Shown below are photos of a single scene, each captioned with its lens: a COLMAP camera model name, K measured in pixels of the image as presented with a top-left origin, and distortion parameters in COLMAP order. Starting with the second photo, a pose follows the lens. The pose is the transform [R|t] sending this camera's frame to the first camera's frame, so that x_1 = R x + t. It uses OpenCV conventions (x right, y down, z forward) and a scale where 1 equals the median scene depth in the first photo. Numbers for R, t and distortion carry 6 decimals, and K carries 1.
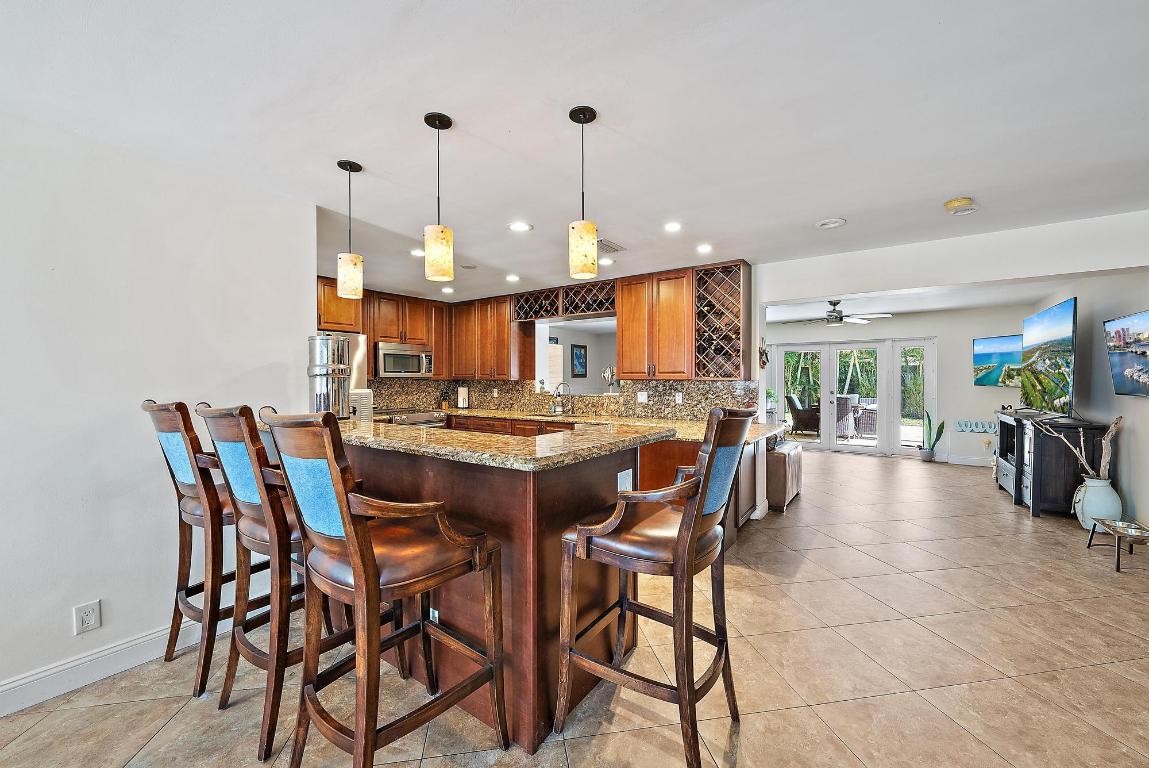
lens RADIAL K [[451.1, 0, 576.4], [0, 451.1, 384.7], [0, 0, 1]] dist [-0.008450, 0.000318]
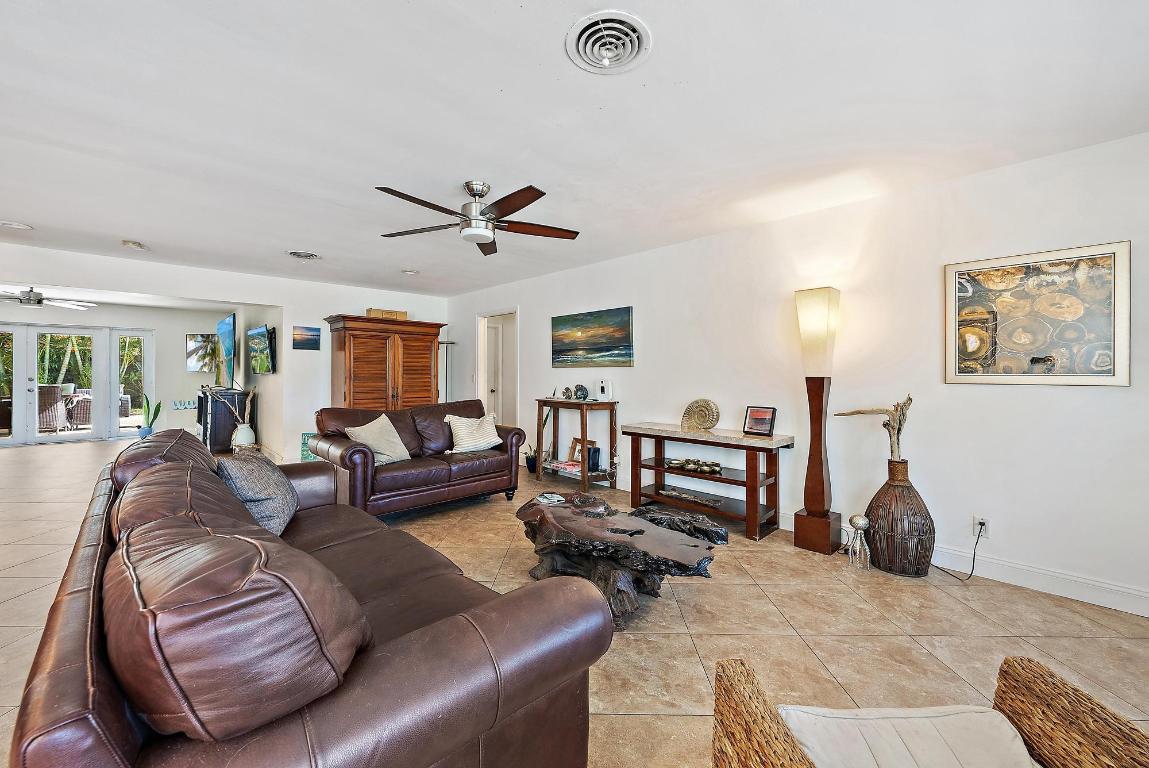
lens RADIAL K [[451.1, 0, 575.7], [0, 451.1, 372.1], [0, 0, 1]] dist [-0.008450, 0.000318]
pose [[0.184311, 0.000037, 0.982868, -0.102736], [0.013339, 0.999908, -0.002539, 0.017377], [-0.982778, 0.013578, 0.184293, -0.224127]]
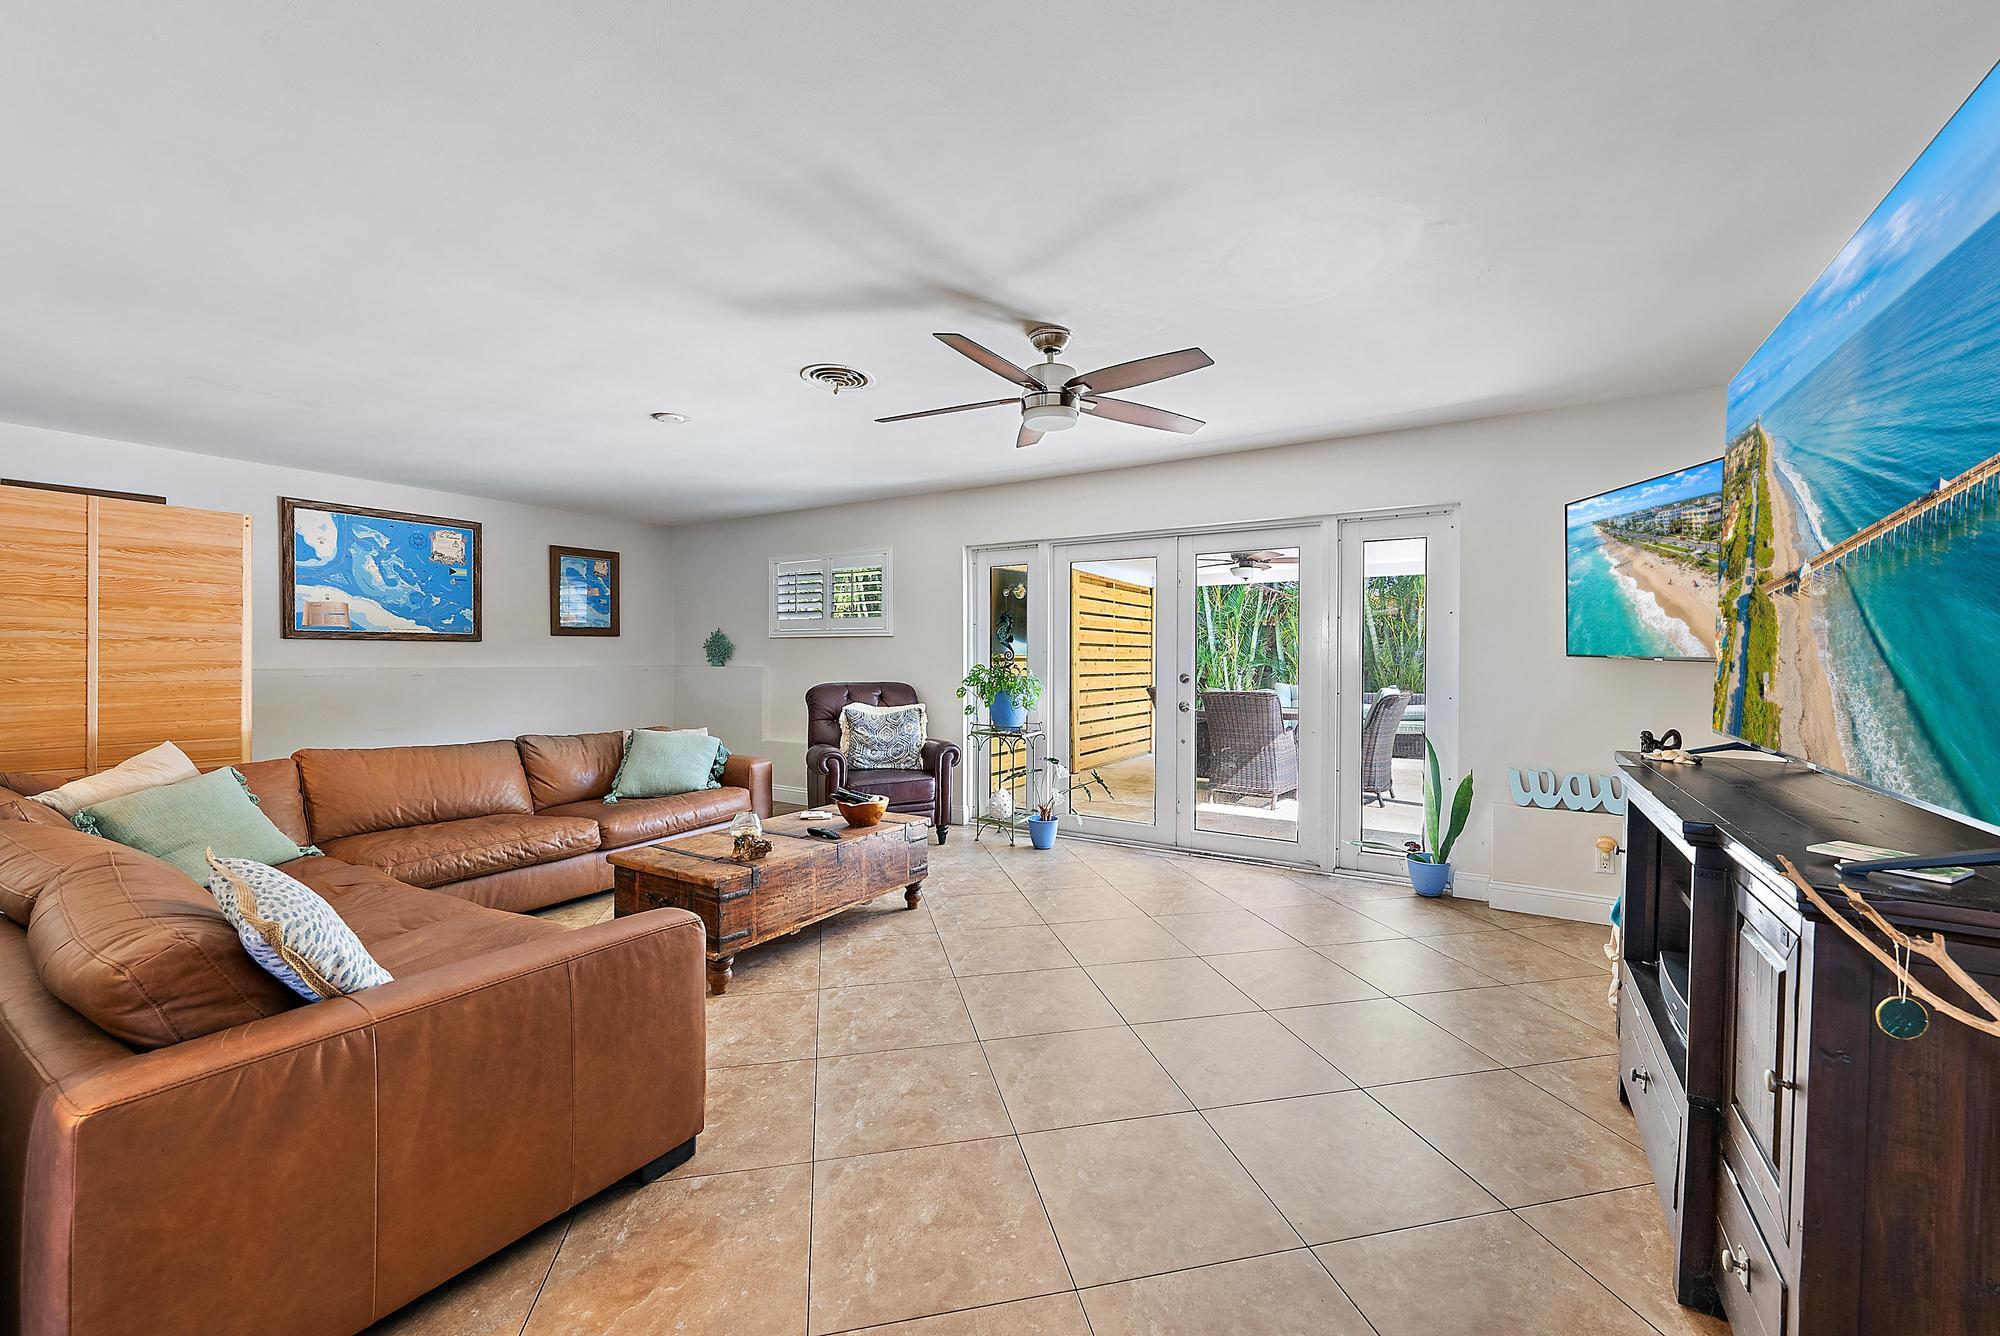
lens RADIAL K [[785.1, 0, 1002.4], [0, 785.1, 666.5], [0, 0, 1]] dist [-0.008450, 0.000318]
pose [[0.998915, 0.006192, 0.046161, 0.375654], [-0.006261, 0.999979, 0.001360, 0.007369], [-0.046152, -0.001648, 0.998933, 0.381034]]
